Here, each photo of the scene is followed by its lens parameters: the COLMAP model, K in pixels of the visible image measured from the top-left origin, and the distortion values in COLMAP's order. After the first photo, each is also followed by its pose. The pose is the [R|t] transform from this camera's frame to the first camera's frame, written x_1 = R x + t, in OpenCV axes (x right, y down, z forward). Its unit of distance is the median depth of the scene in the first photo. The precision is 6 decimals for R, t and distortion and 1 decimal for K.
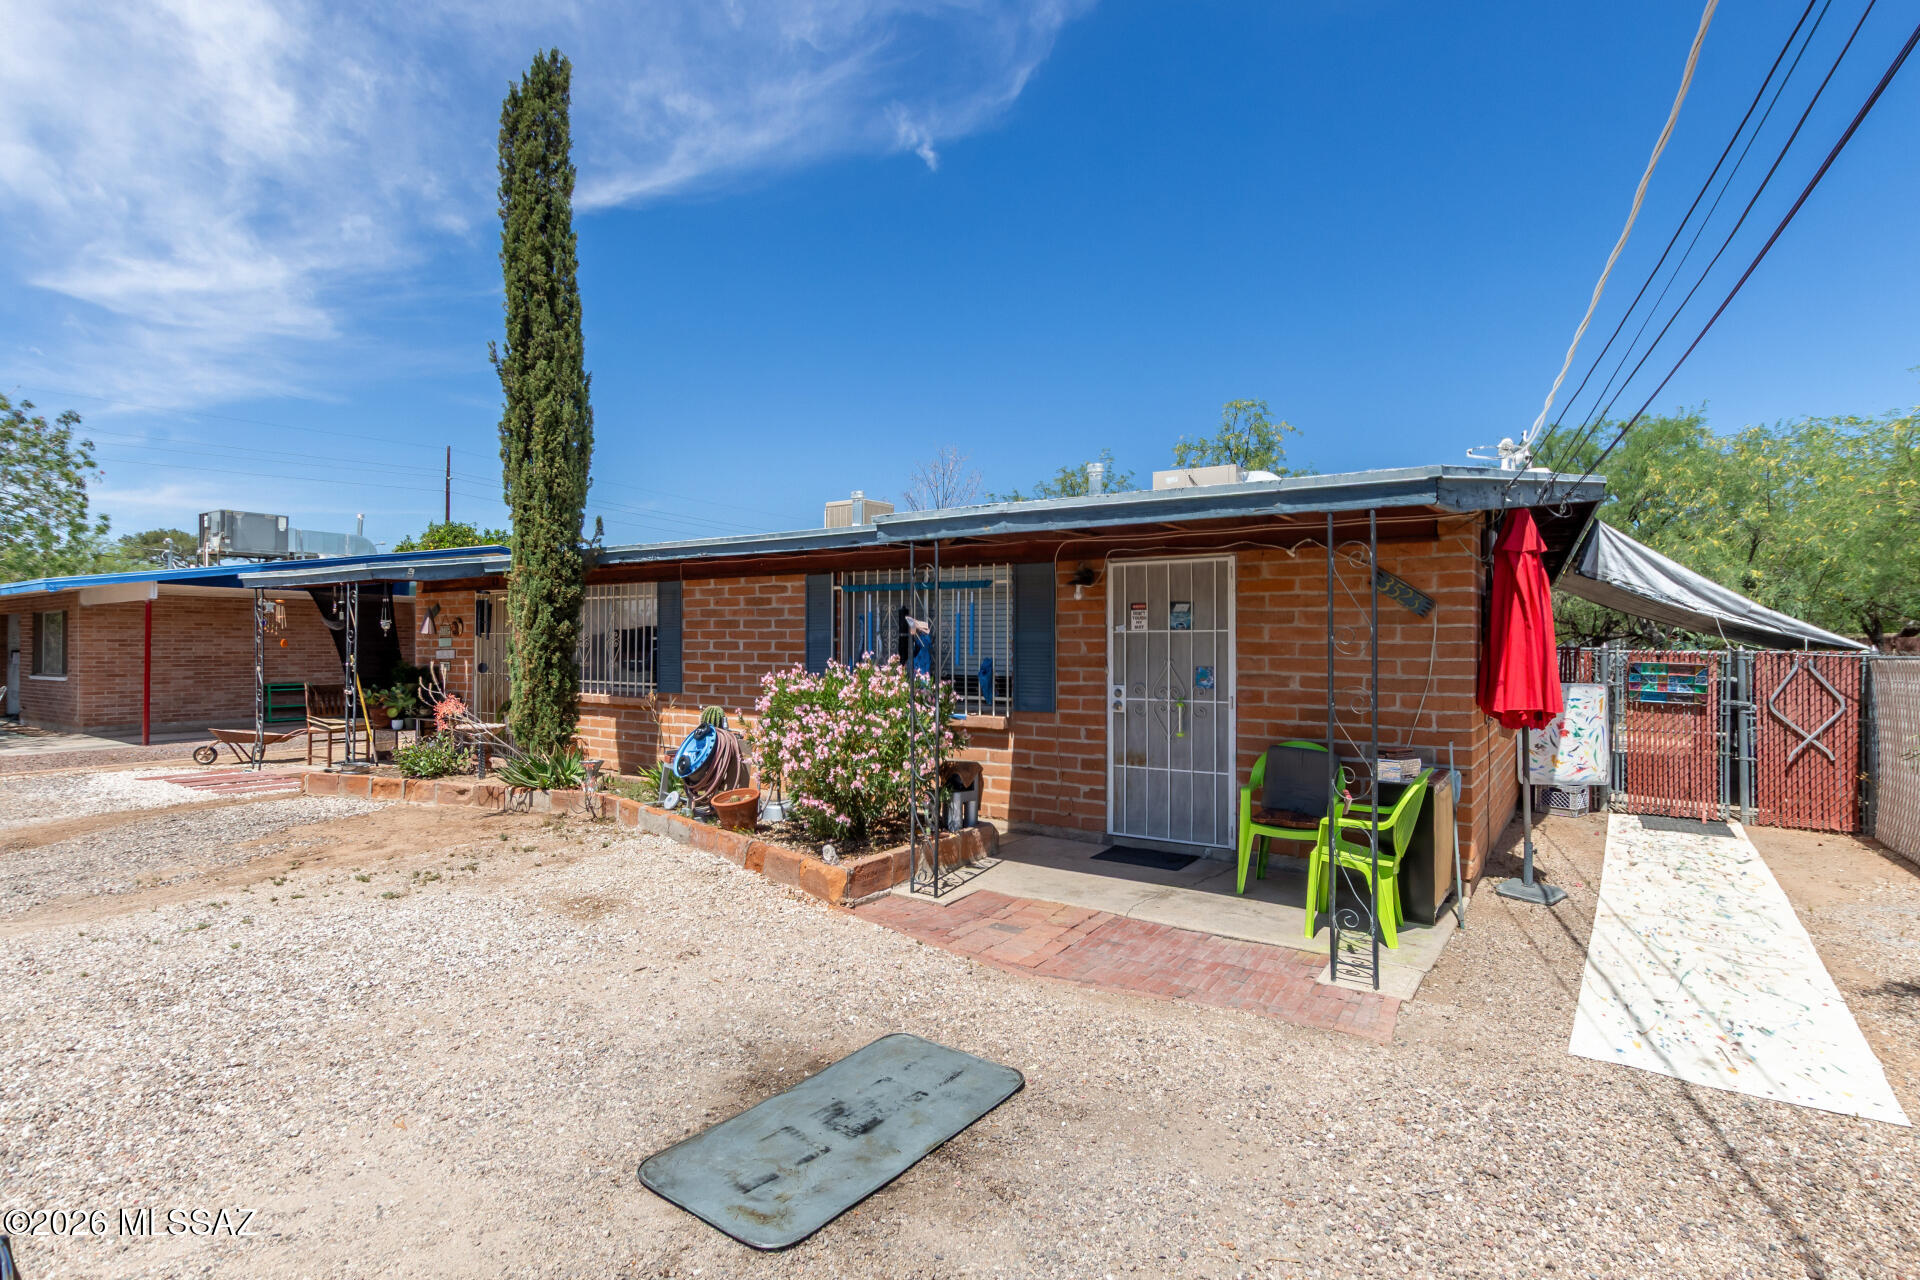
lens RADIAL K [[894.5, 0, 960.0], [0, 894.5, 633.7], [0, 0, 1]] dist [0.003592, 0.000144]
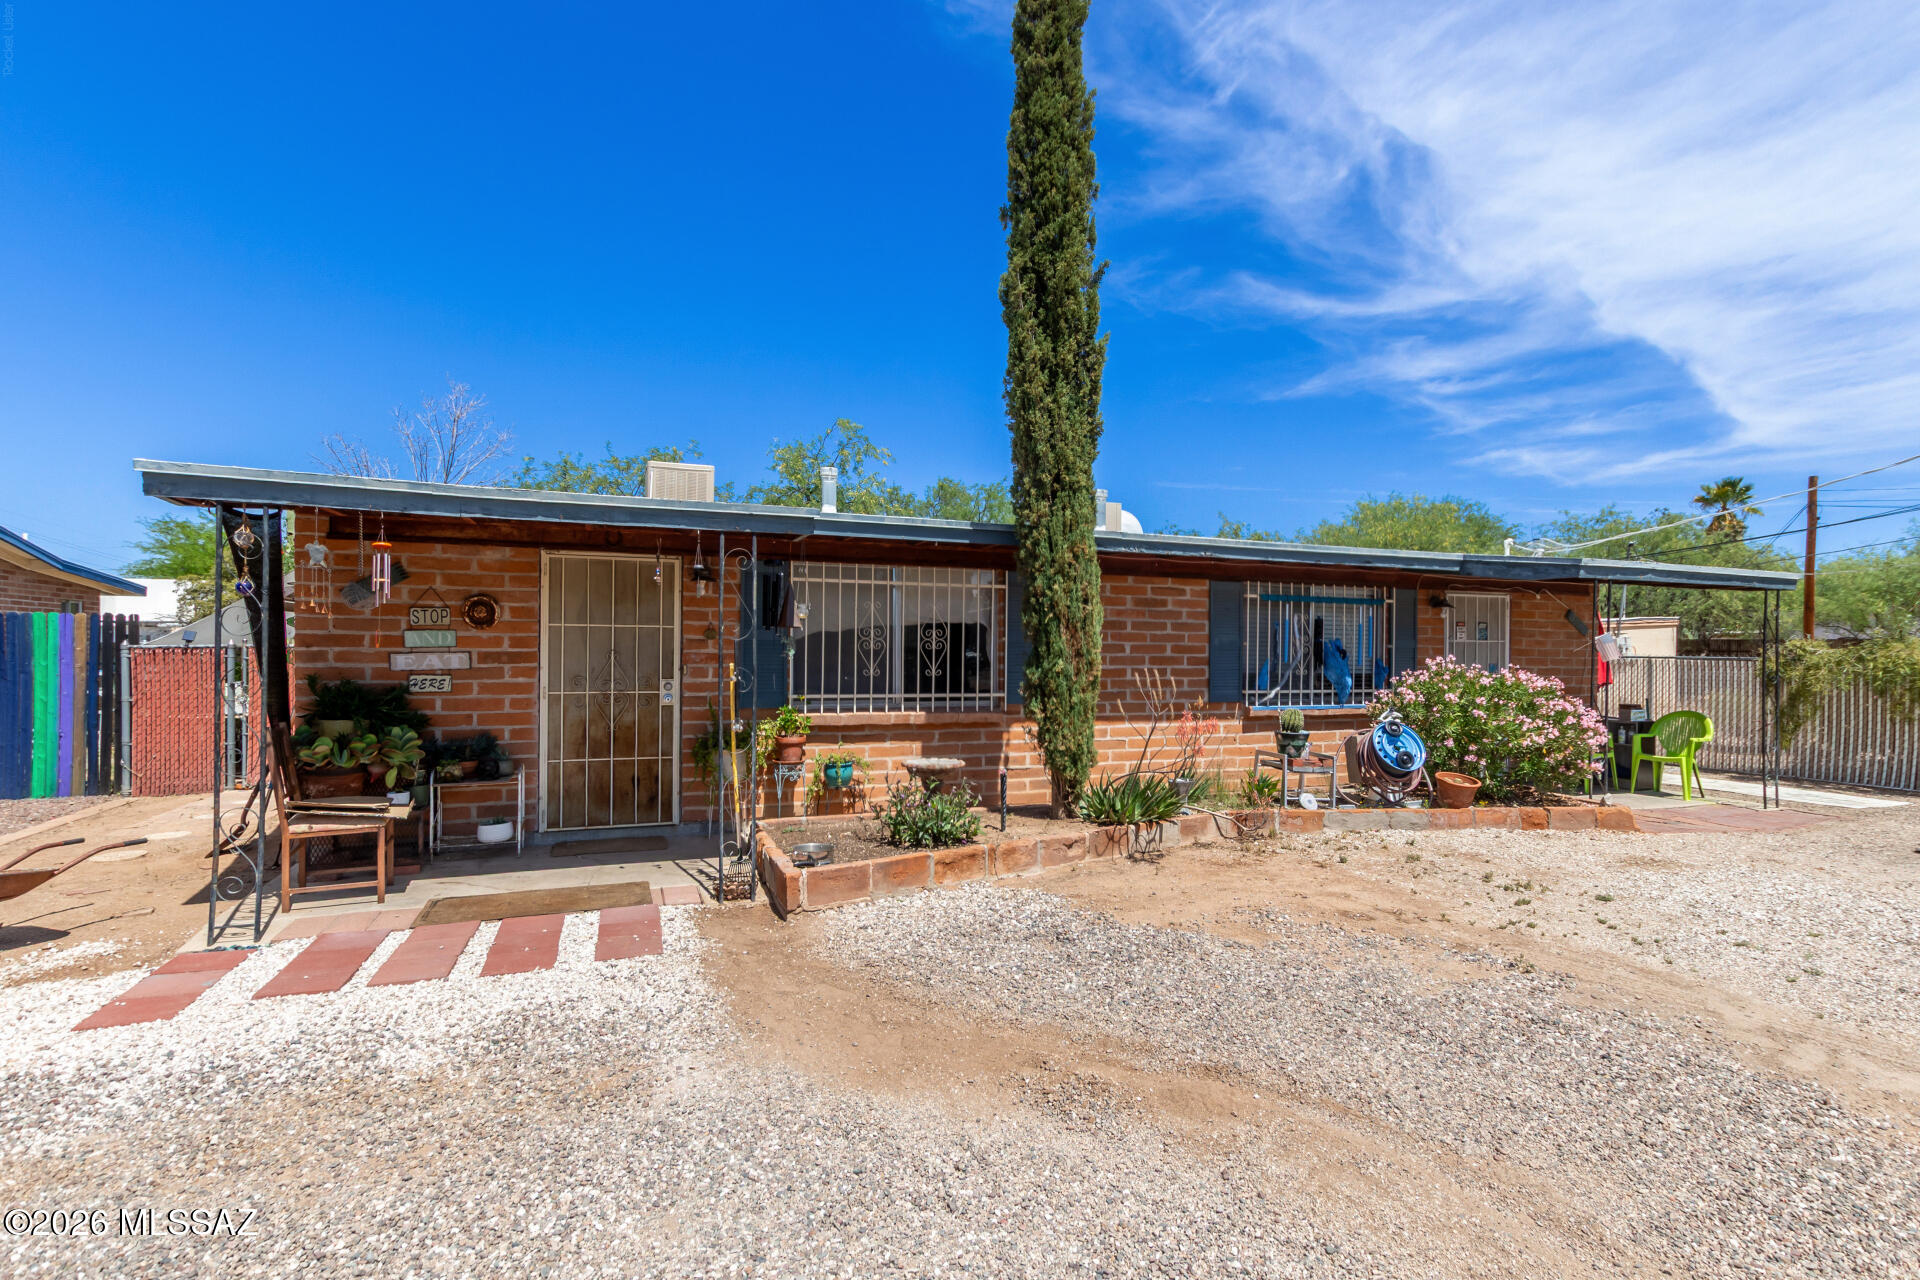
lens RADIAL K [[894.5, 0, 963.4], [0, 894.5, 649.2], [0, 0, 1]] dist [0.003592, 0.000144]
pose [[0.595428, -0.000242, 0.803409, -1.151304], [-0.018309, 0.999736, 0.013871, 0.004395], [-0.803200, -0.022969, 0.595266, 0.601465]]
